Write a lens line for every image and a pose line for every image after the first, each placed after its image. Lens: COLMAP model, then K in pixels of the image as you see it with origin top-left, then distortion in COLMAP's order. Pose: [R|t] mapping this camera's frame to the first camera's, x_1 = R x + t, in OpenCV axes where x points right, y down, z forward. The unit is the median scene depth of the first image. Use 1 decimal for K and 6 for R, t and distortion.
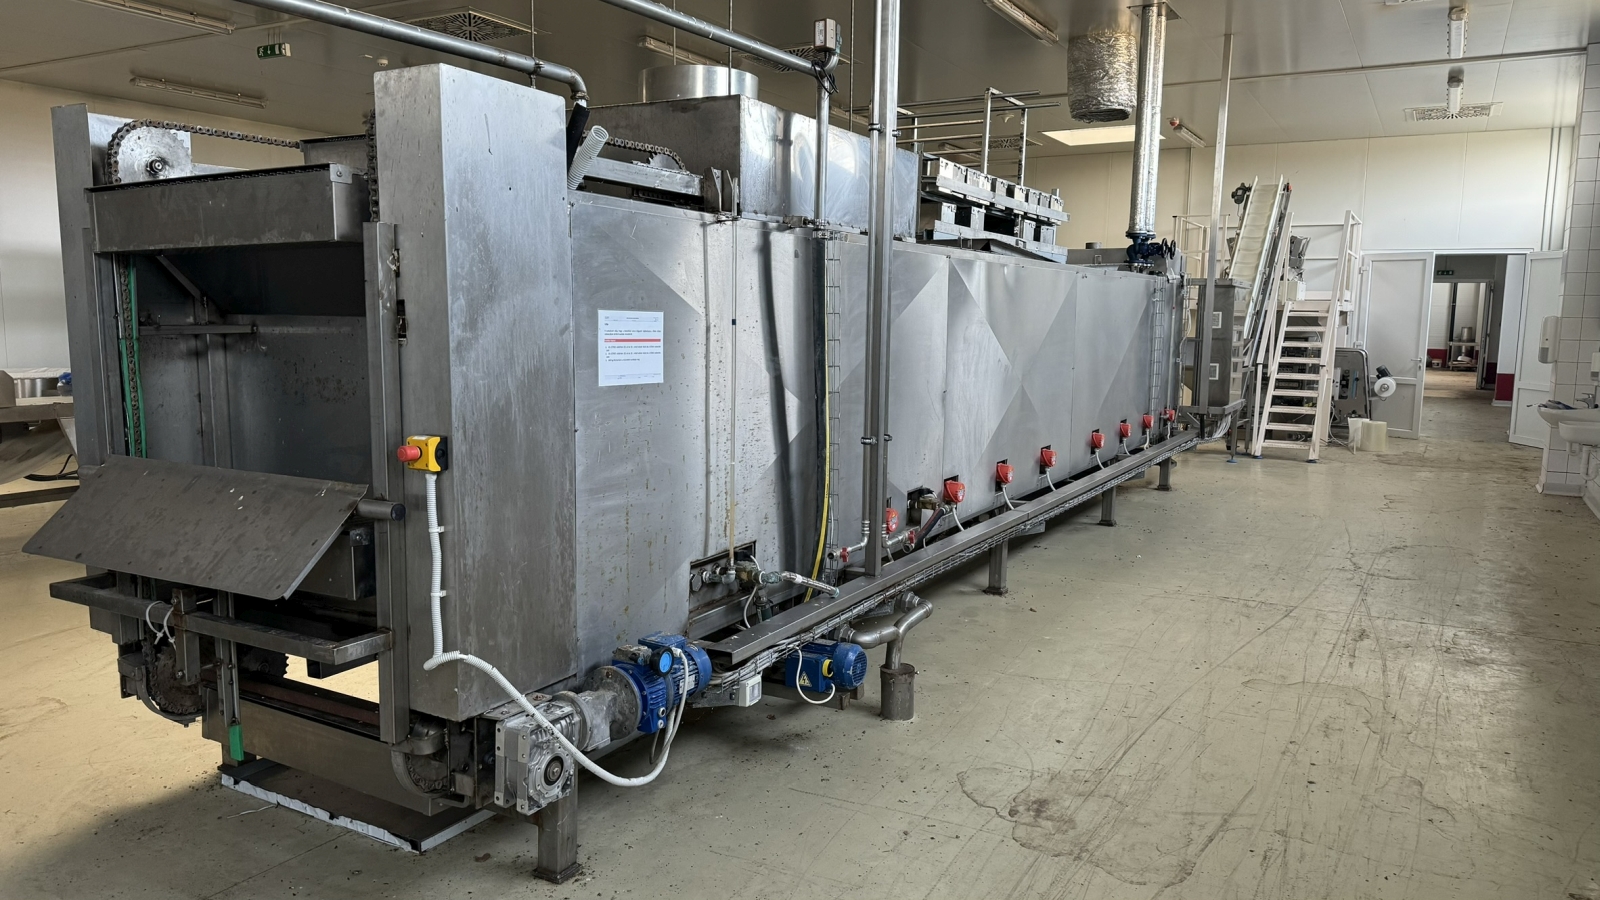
lens RADIAL K [[1140.8, 0, 797.2], [0, 1140.8, 448.9], [0, 0, 1]] dist [0.064111, -0.090550]
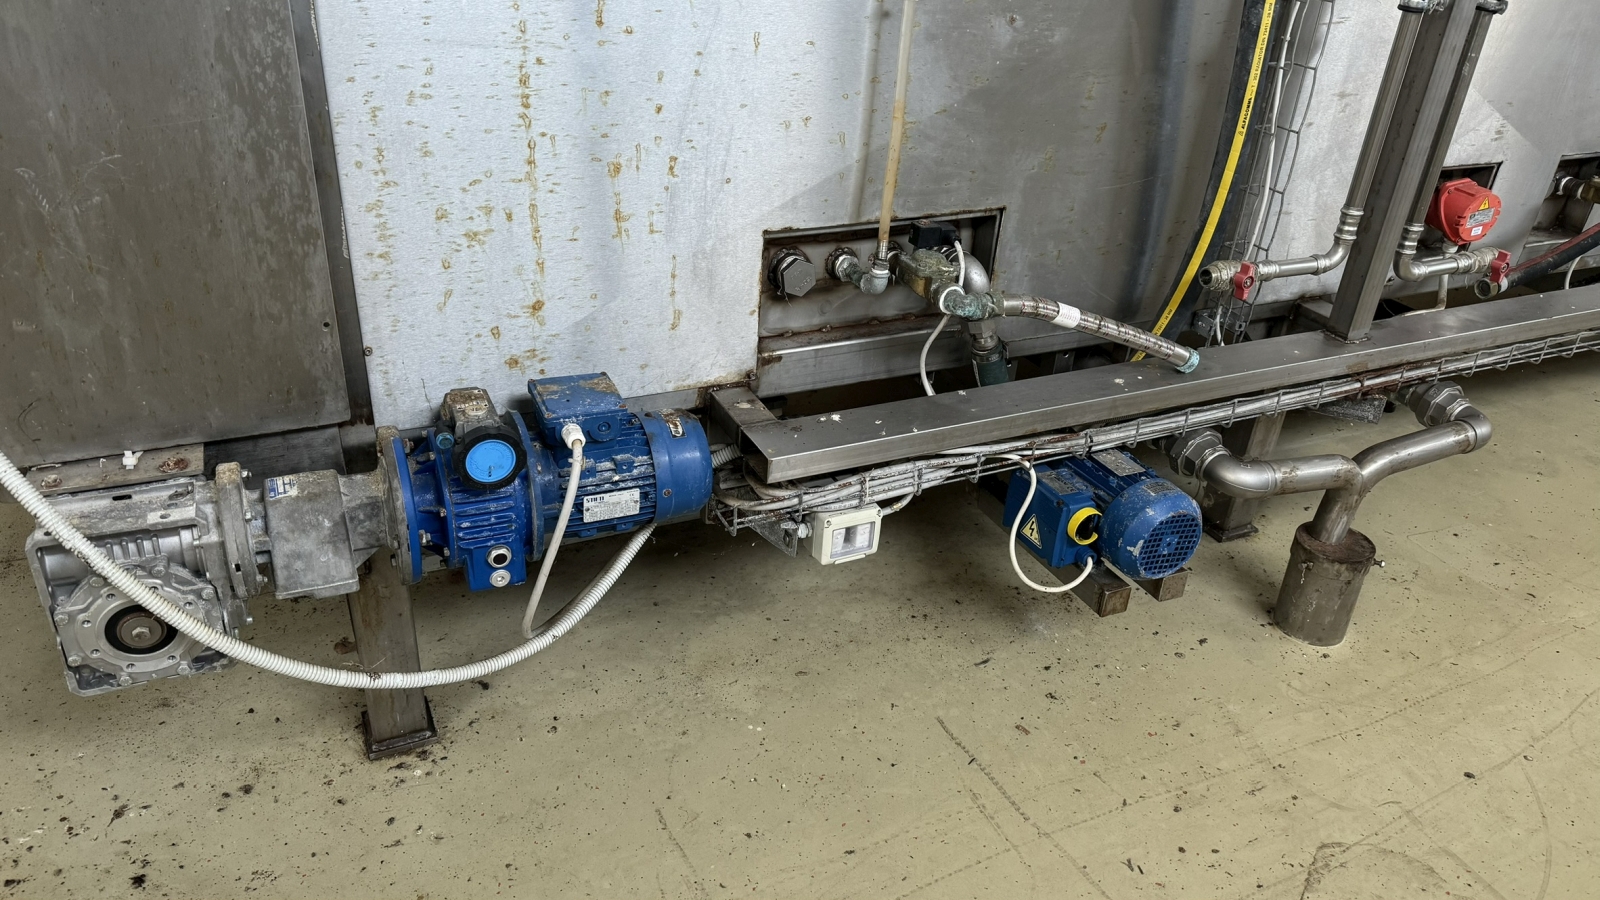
lens RADIAL K [[1140.8, 0, 787.7], [0, 1140.8, 459.5], [0, 0, 1]] dist [0.064111, -0.090550]
pose [[0.807936, 0.322439, -0.493226, 0.145692], [-0.121528, 0.910193, 0.395954, 0.004463], [0.576602, -0.259965, 0.774563, 0.591011]]
